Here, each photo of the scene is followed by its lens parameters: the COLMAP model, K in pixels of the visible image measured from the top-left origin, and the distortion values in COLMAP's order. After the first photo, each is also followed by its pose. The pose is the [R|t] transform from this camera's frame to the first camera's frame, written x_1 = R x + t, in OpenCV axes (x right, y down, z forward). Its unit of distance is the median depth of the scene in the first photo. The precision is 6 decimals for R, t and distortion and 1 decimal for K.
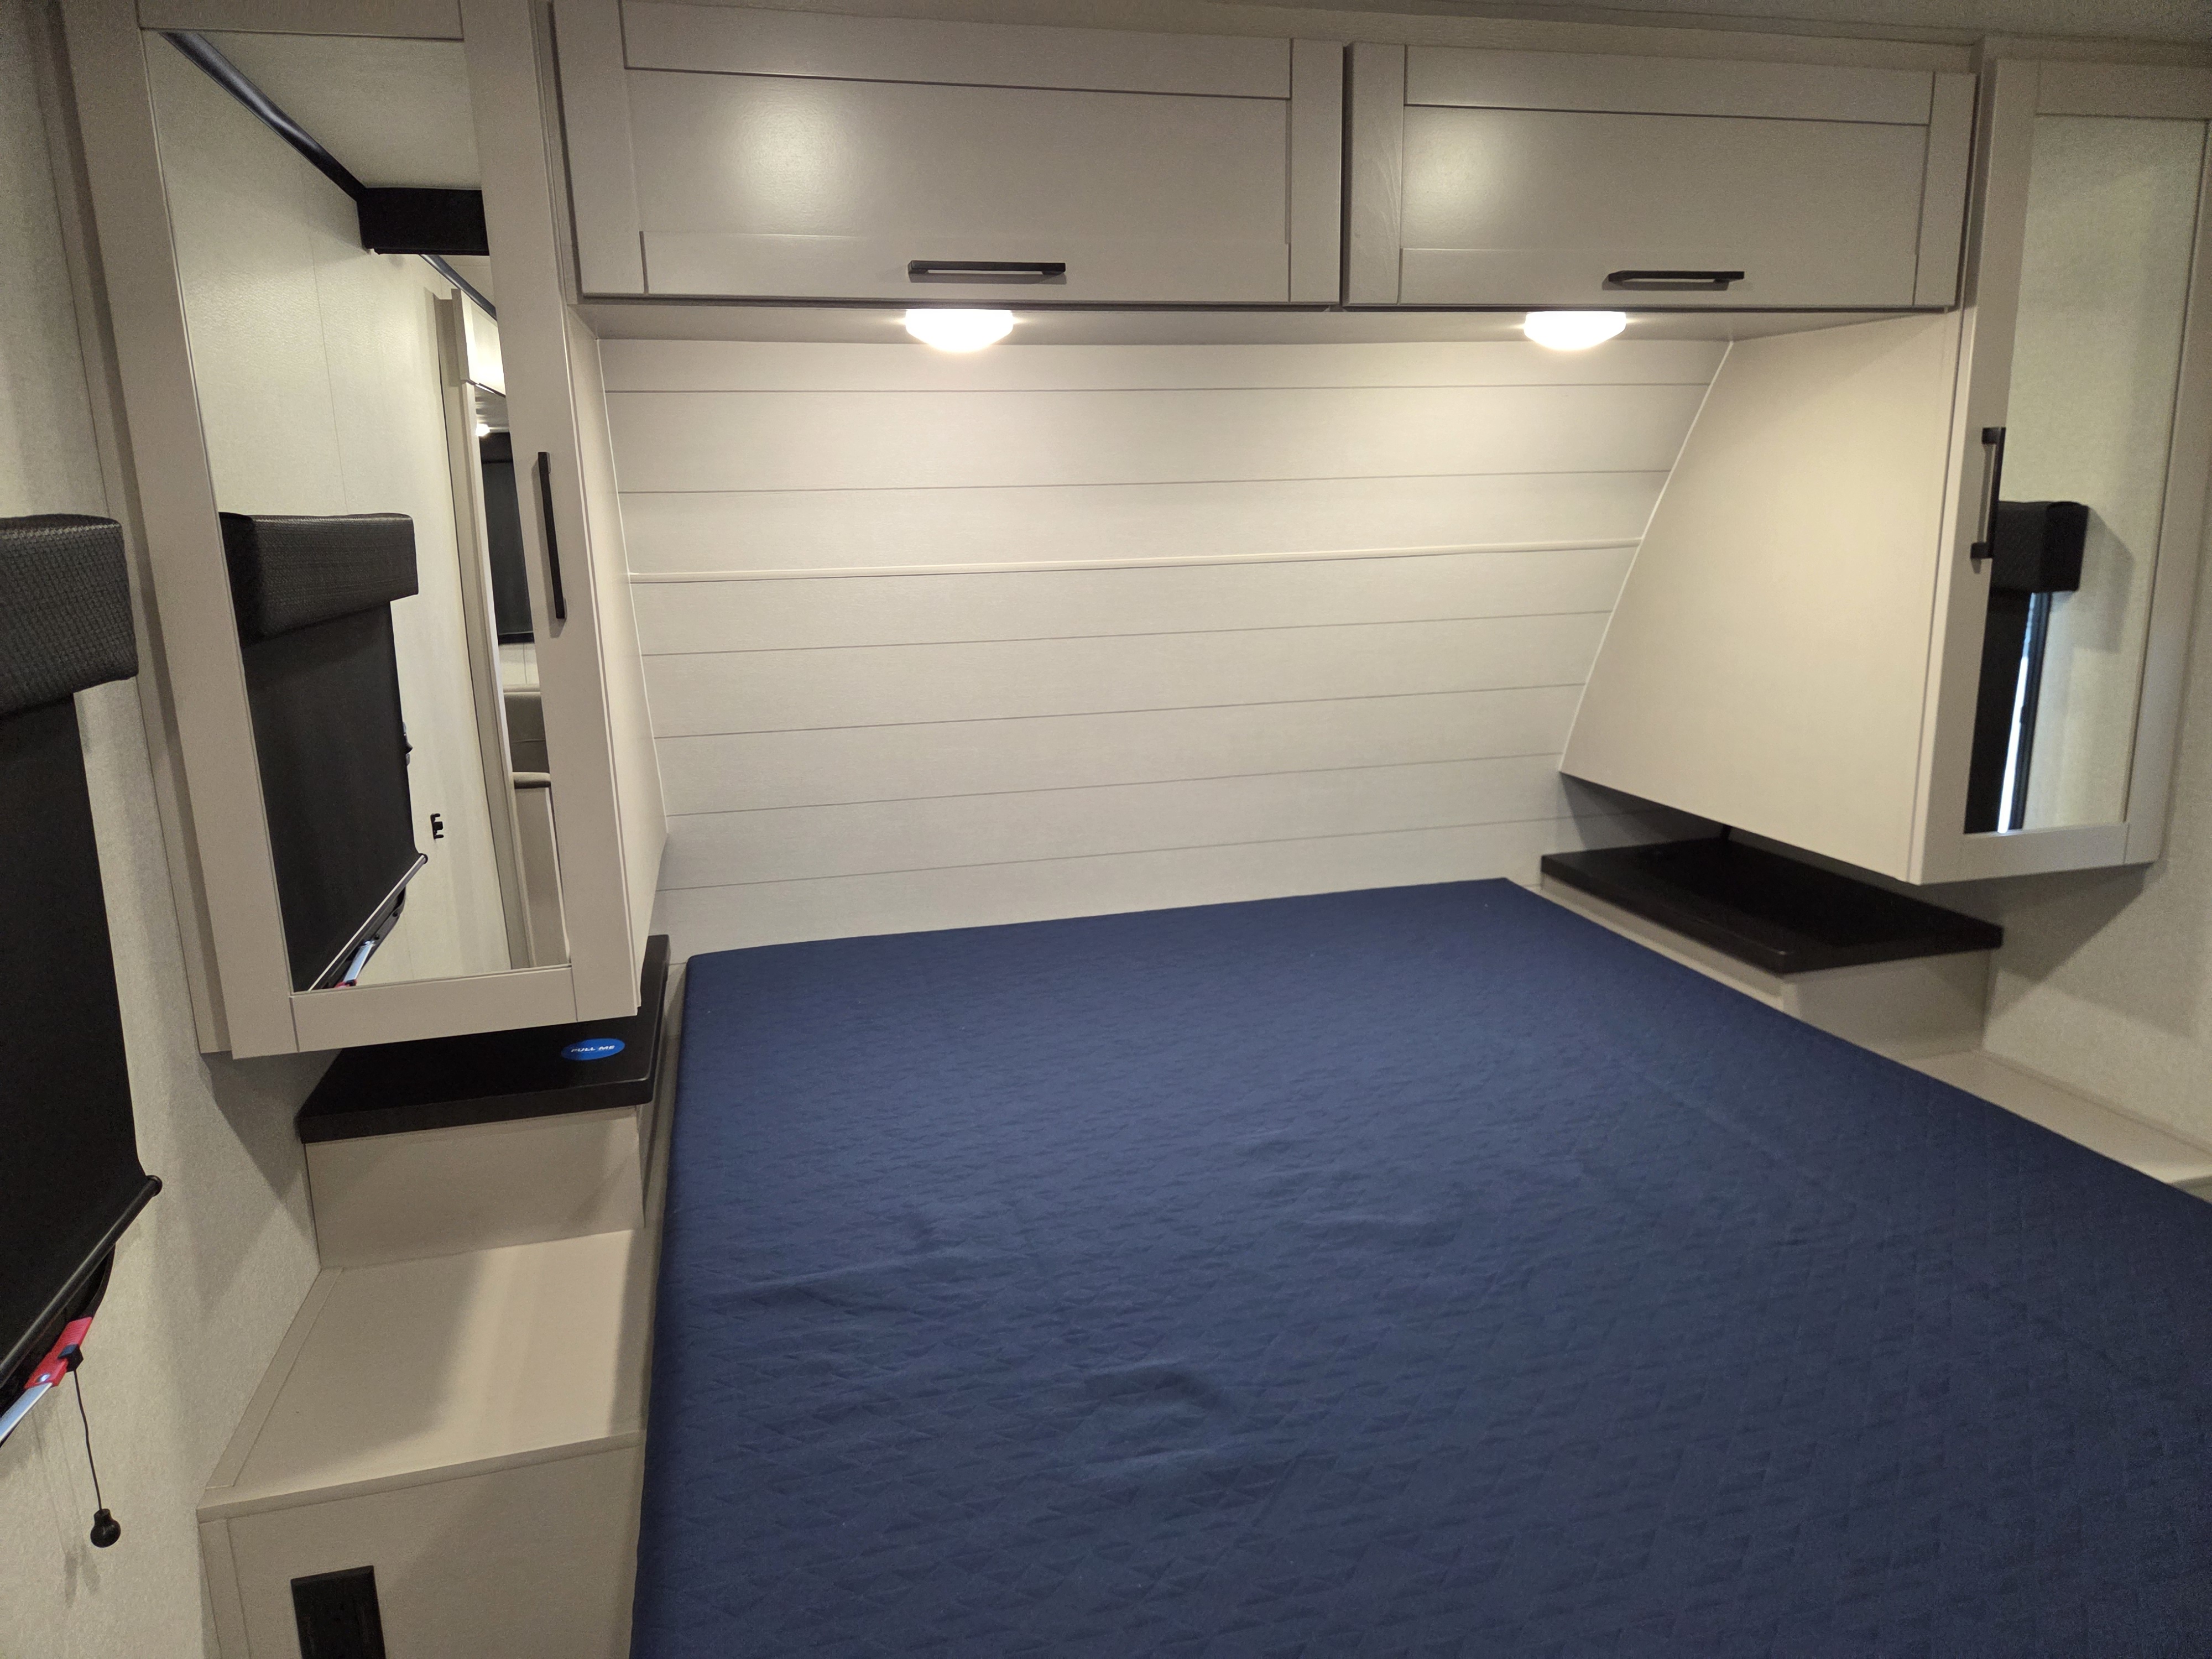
lens RADIAL K [[1467.6, 0, 1103.4], [0, 1467.6, 811.9], [0, 0, 1]] dist [0.072701, -0.067932]
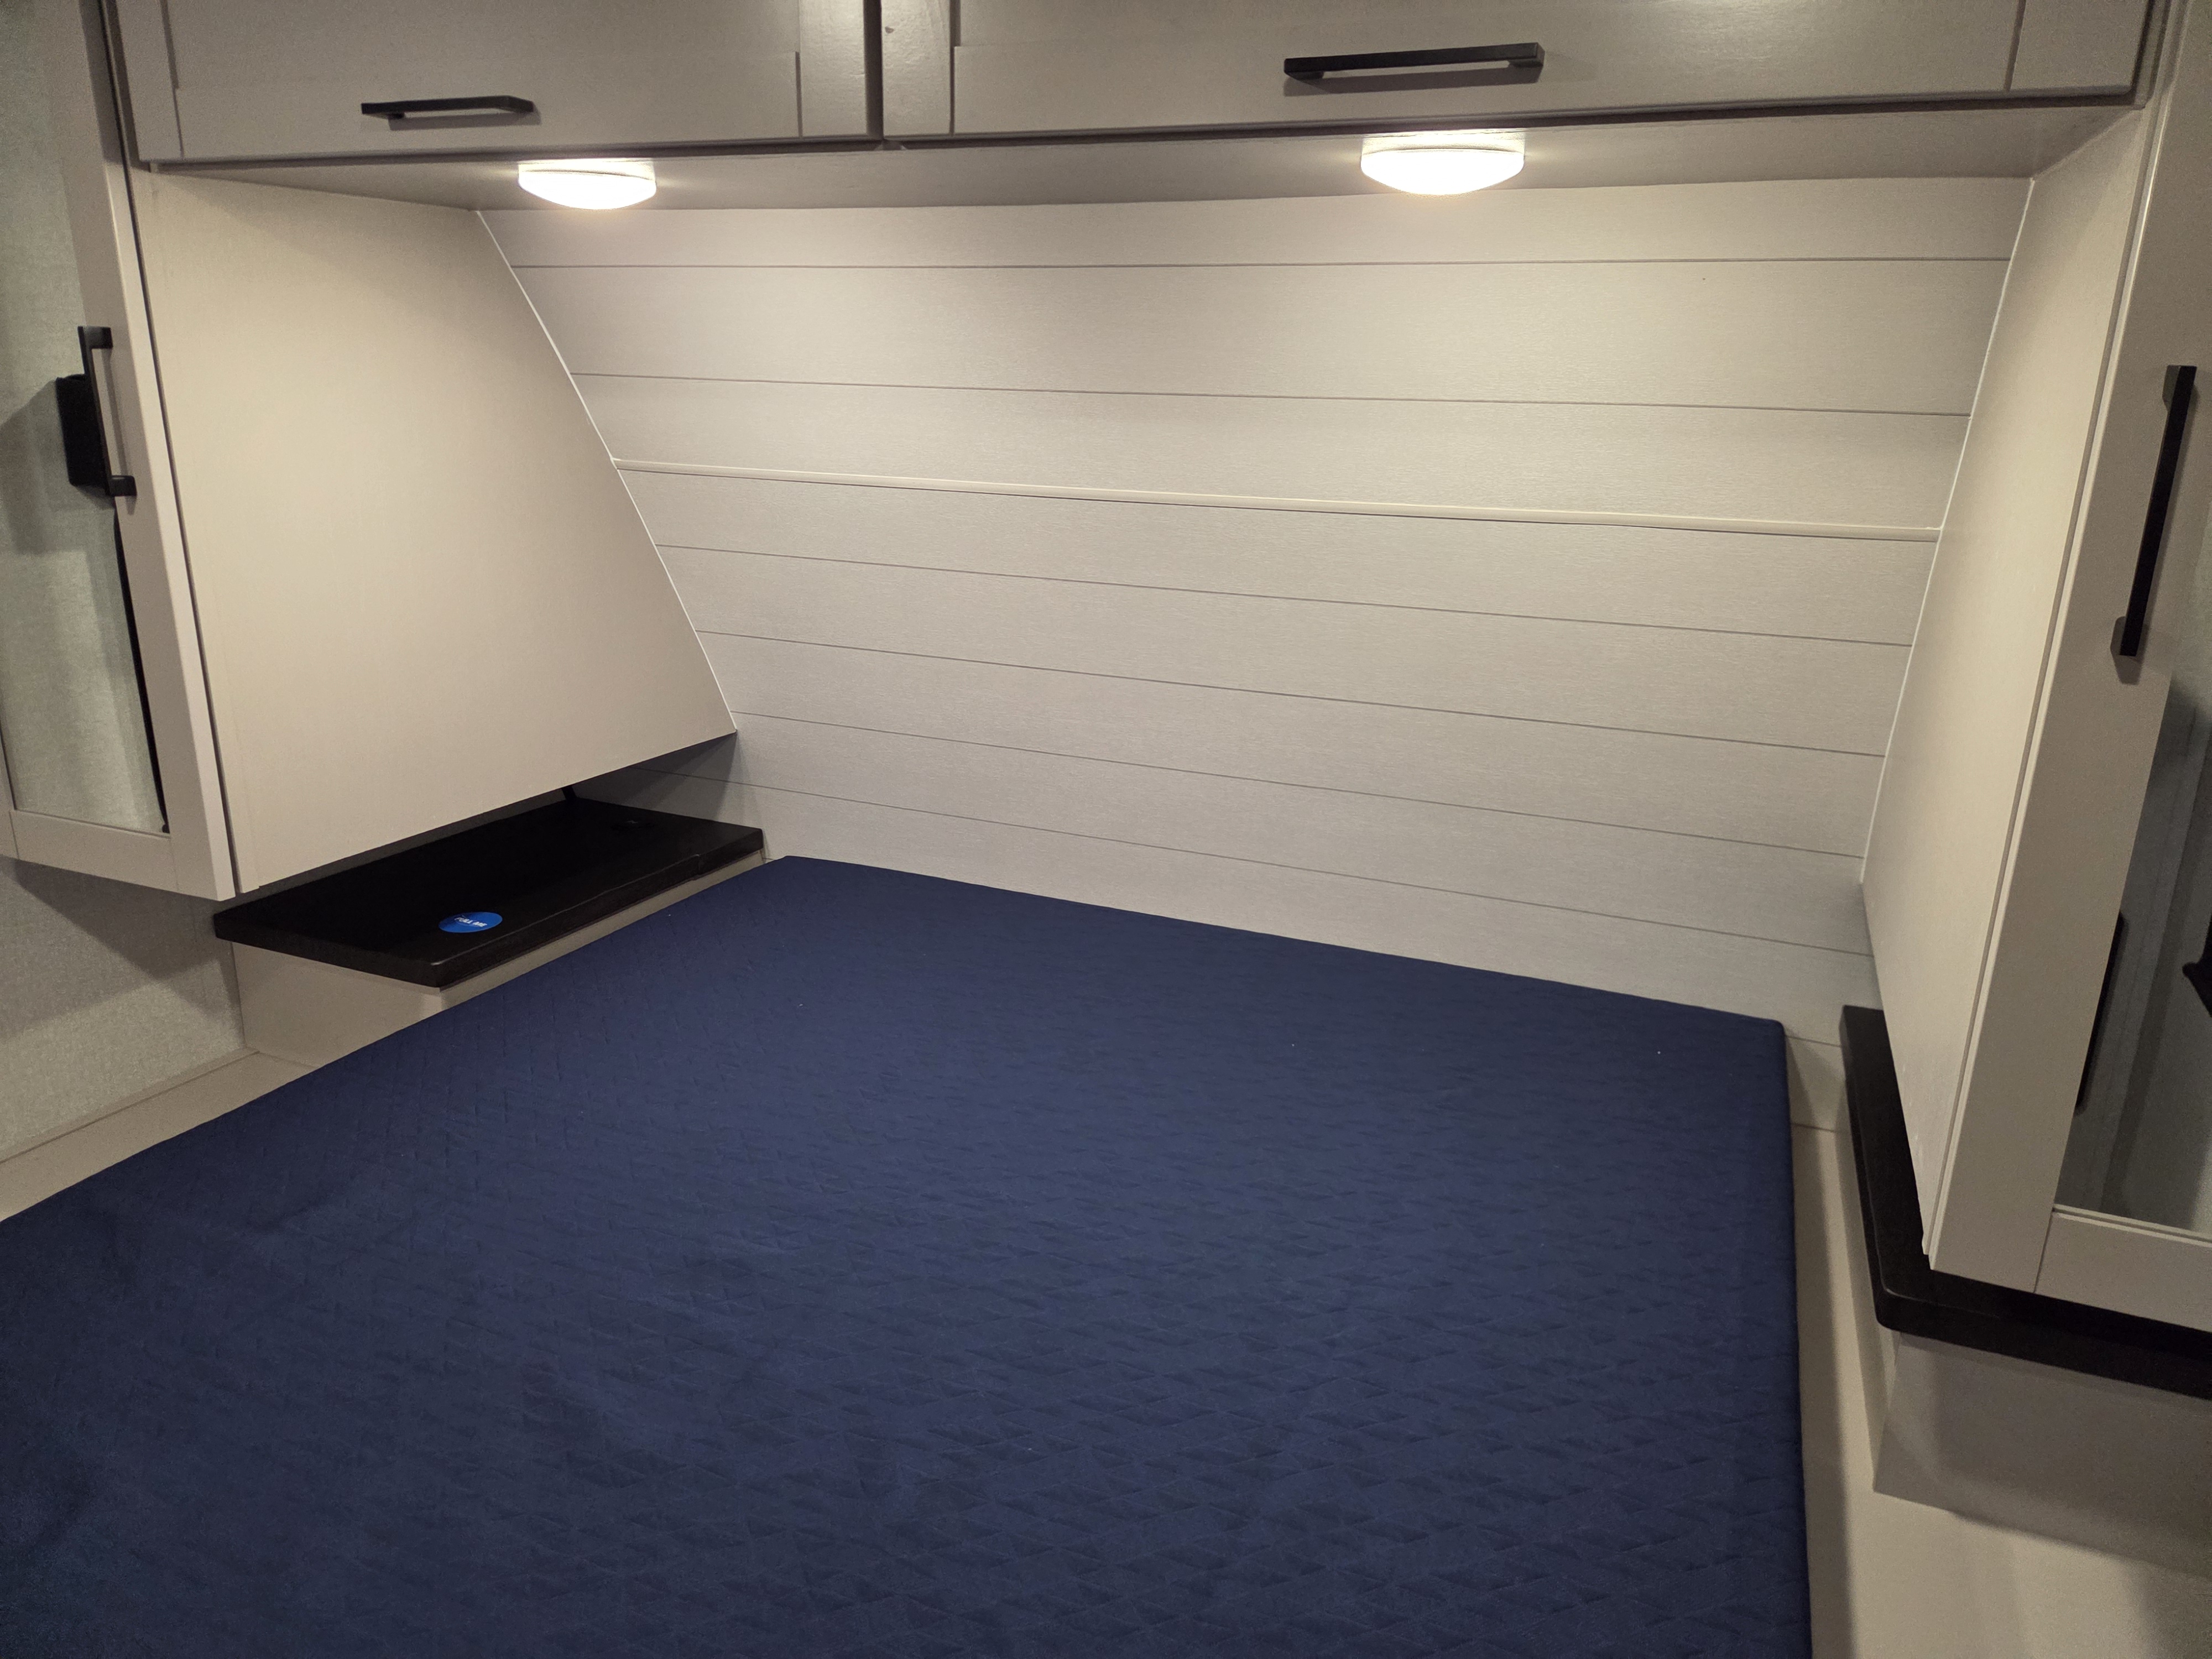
lens RADIAL K [[1467.6, 0, 1103.4], [0, 1467.6, 811.9], [0, 0, 1]] dist [0.072701, -0.067932]
pose [[0.792313, 0.212269, -0.571998, 0.631793], [-0.166745, 0.977170, 0.131658, -0.135294], [0.586887, -0.008936, 0.809620, 0.460397]]
